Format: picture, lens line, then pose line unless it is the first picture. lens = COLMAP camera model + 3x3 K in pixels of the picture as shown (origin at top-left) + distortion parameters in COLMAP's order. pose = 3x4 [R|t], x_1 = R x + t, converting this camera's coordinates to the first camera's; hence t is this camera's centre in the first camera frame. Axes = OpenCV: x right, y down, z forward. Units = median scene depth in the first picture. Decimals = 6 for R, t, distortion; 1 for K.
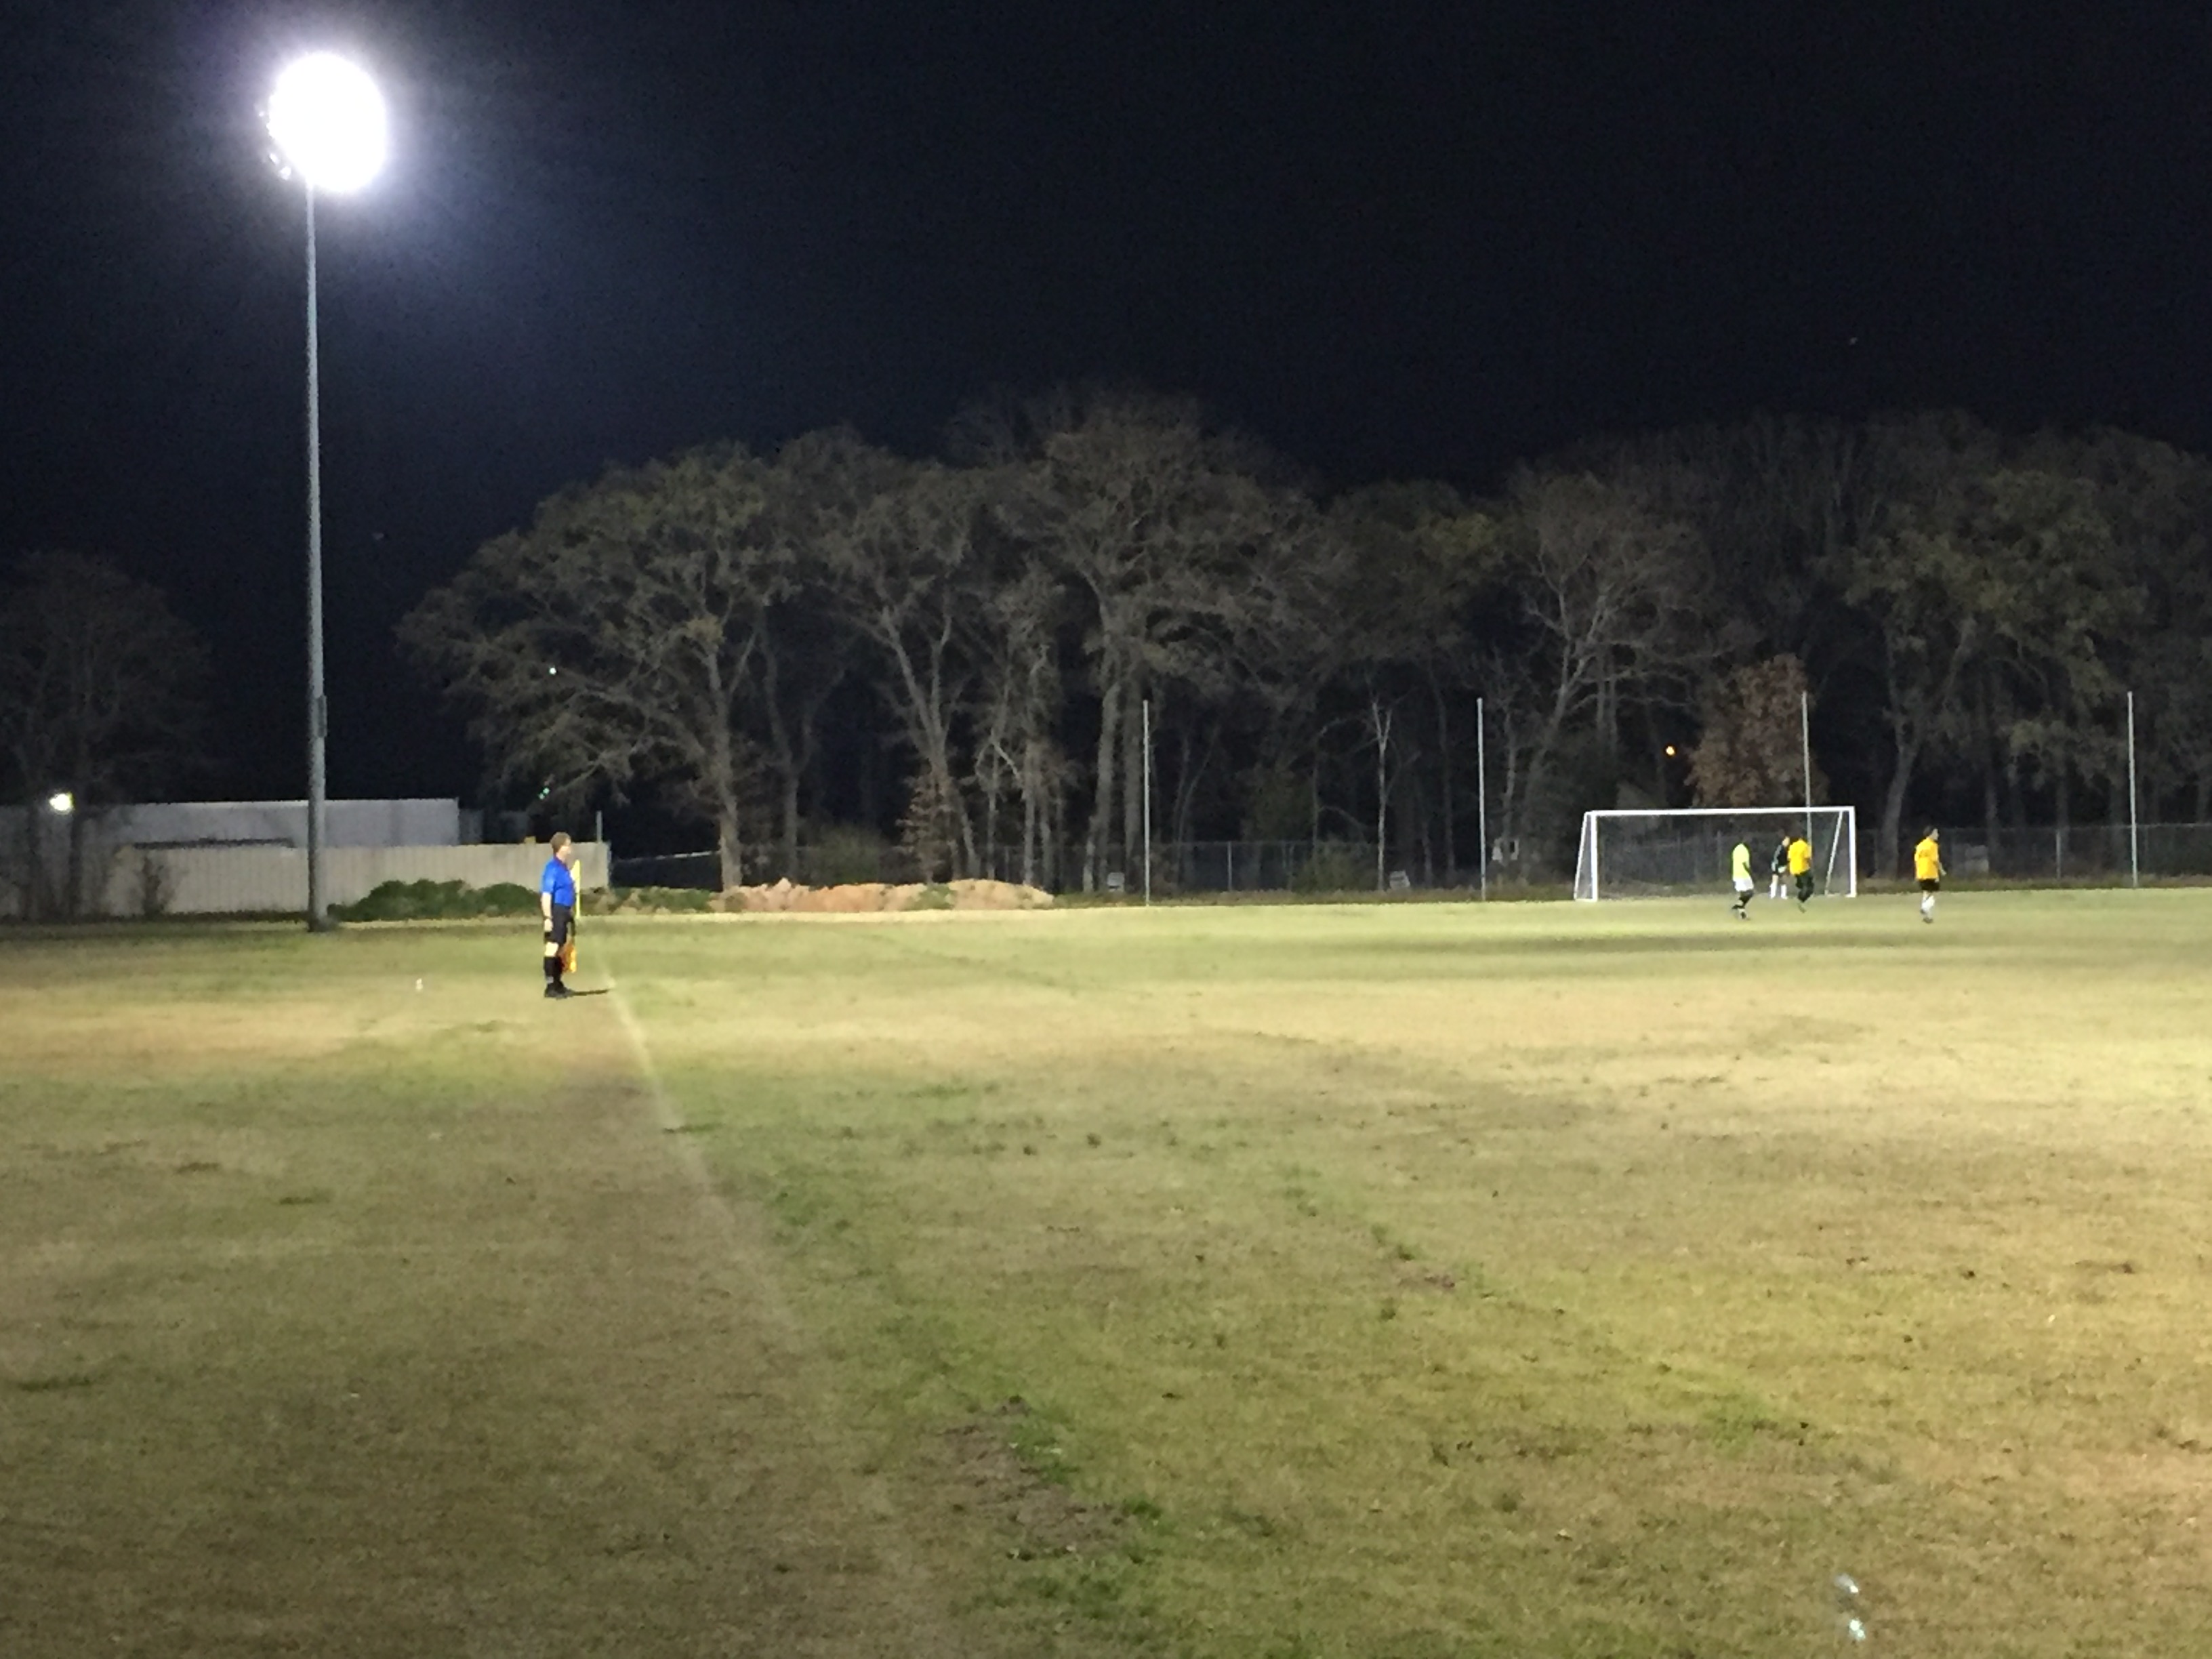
lens RADIAL K [[3971.3, 0, 1106.0], [0, 3971.3, 829.5], [0, 0, 1]] dist [-0.089652, -0.104744]
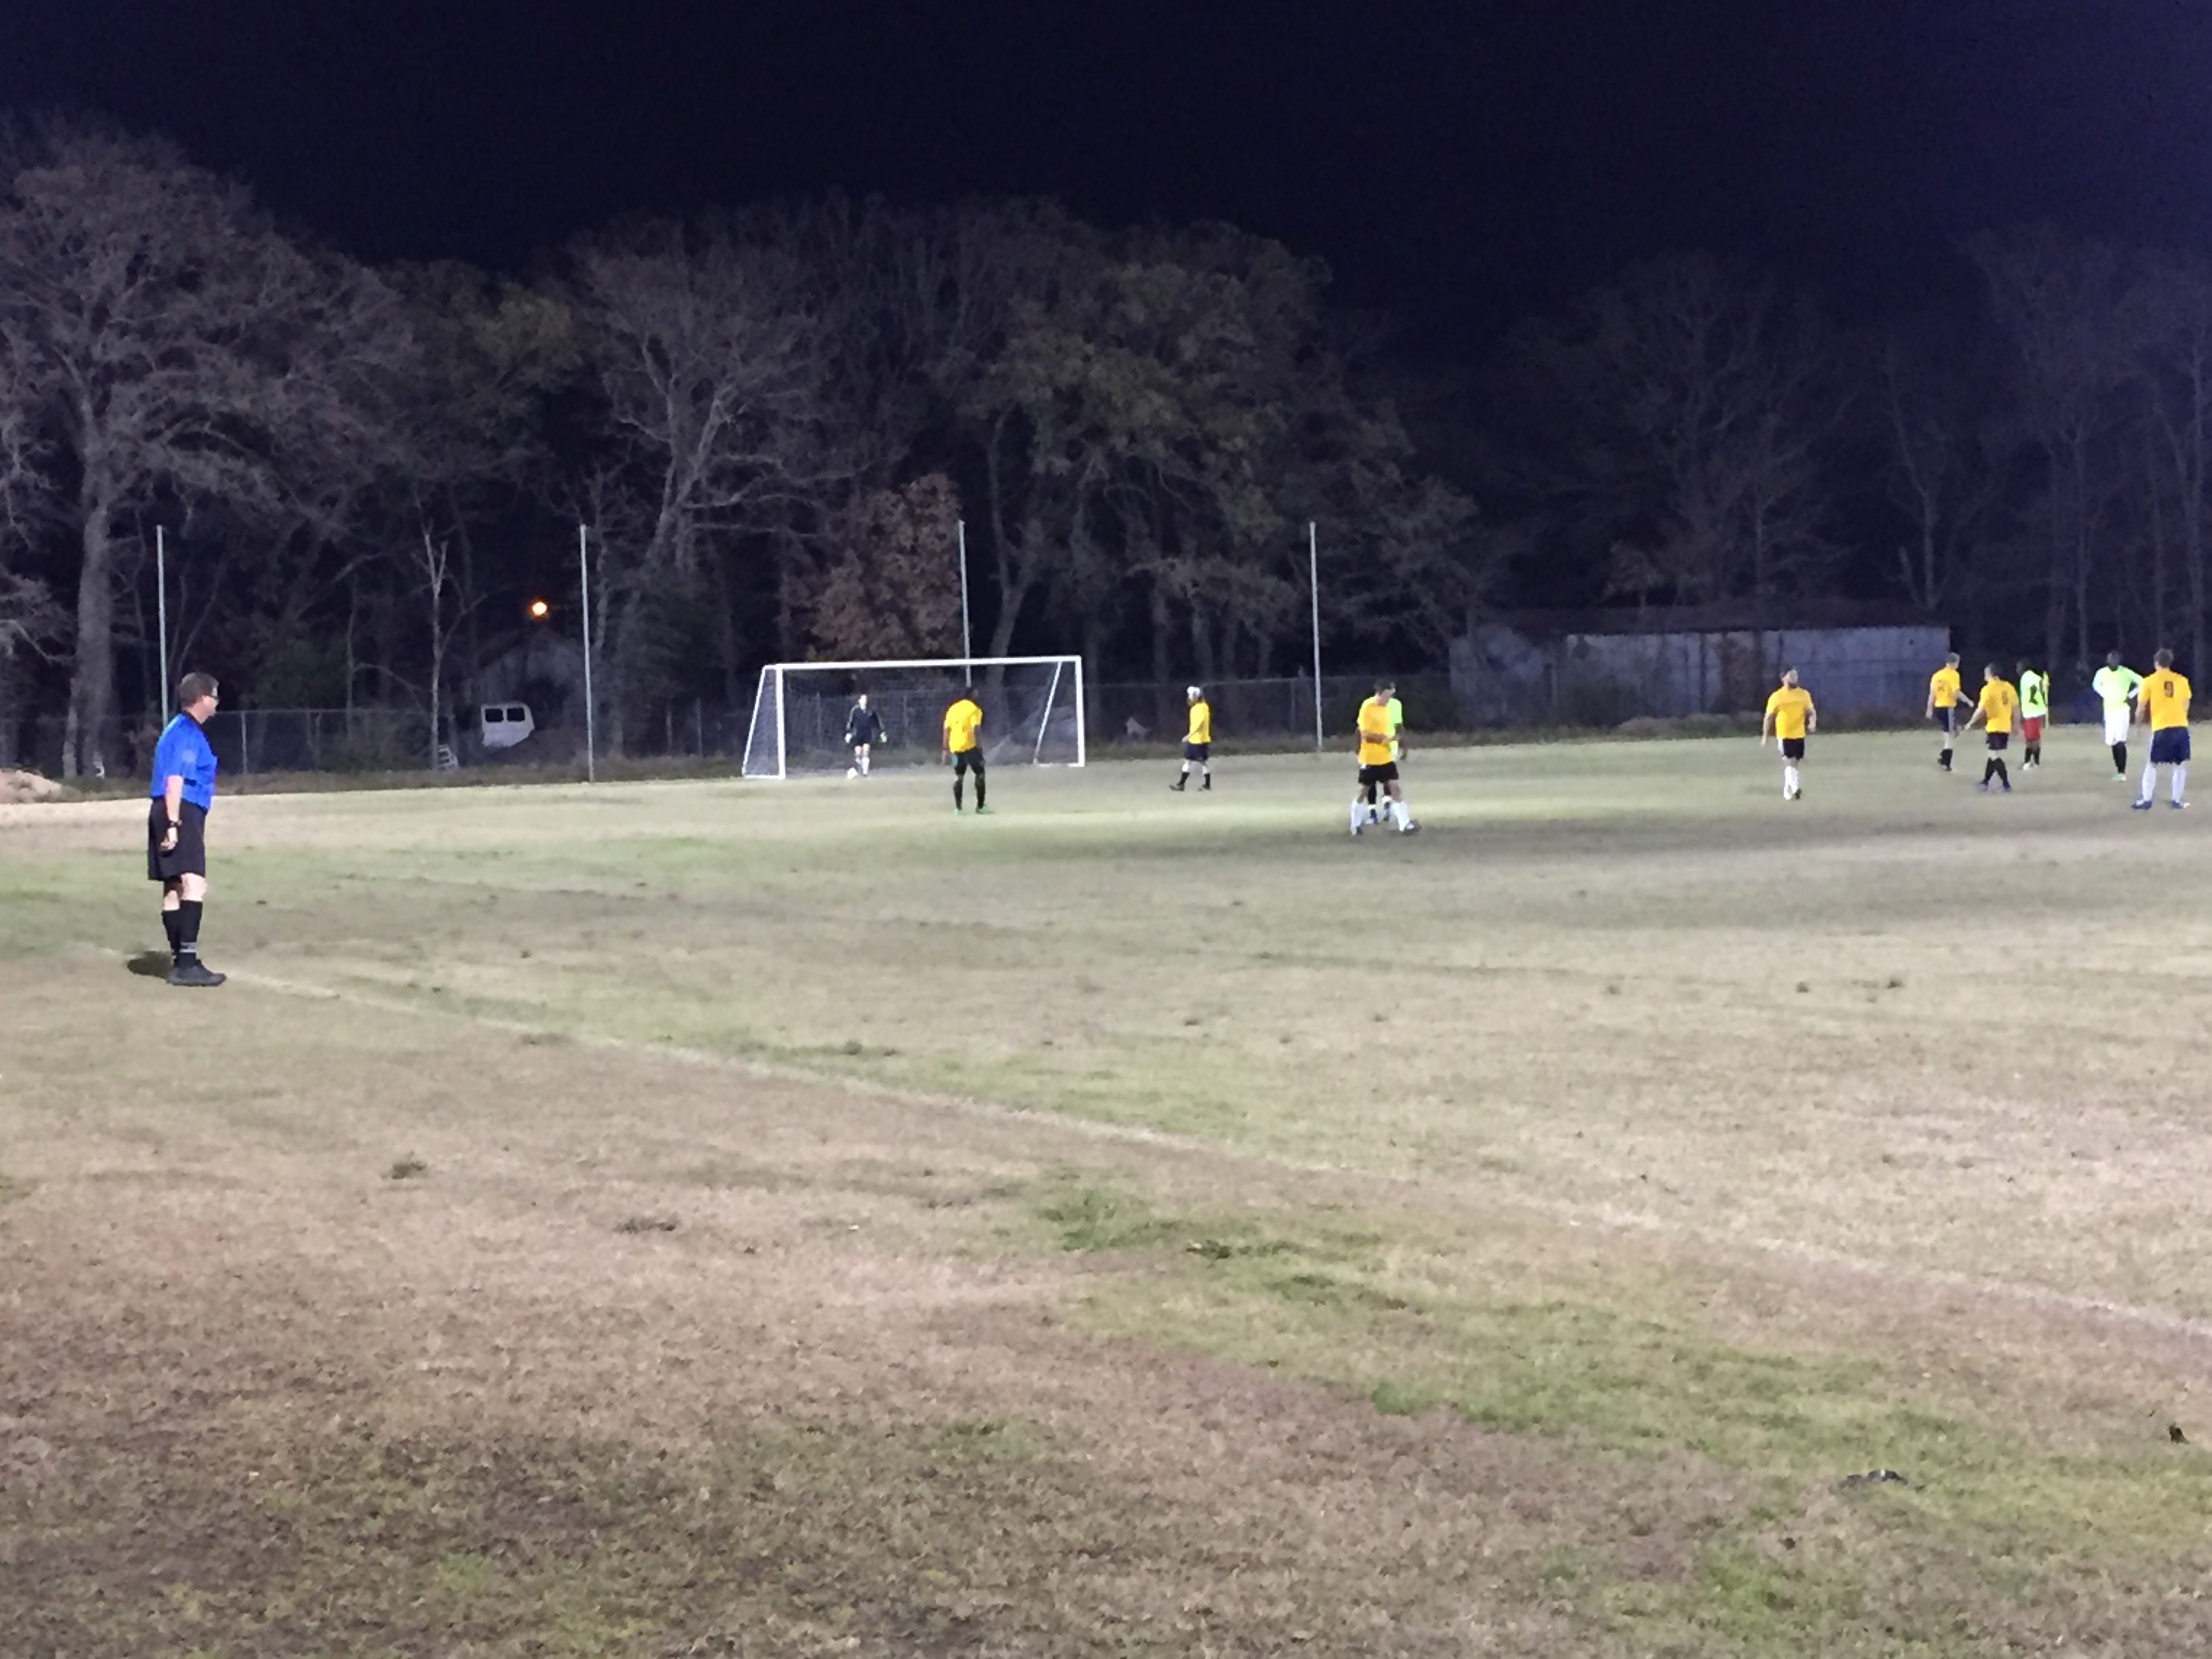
lens RADIAL K [[3971.3, 0, 1106.0], [0, 3971.3, 829.5], [0, 0, 1]] dist [-0.089652, -0.104744]
pose [[0.936985, -0.019986, 0.348799, -0.082821], [0.009752, 0.999470, 0.031070, 0.004077], [-0.349235, -0.025711, 0.936683, 0.217266]]
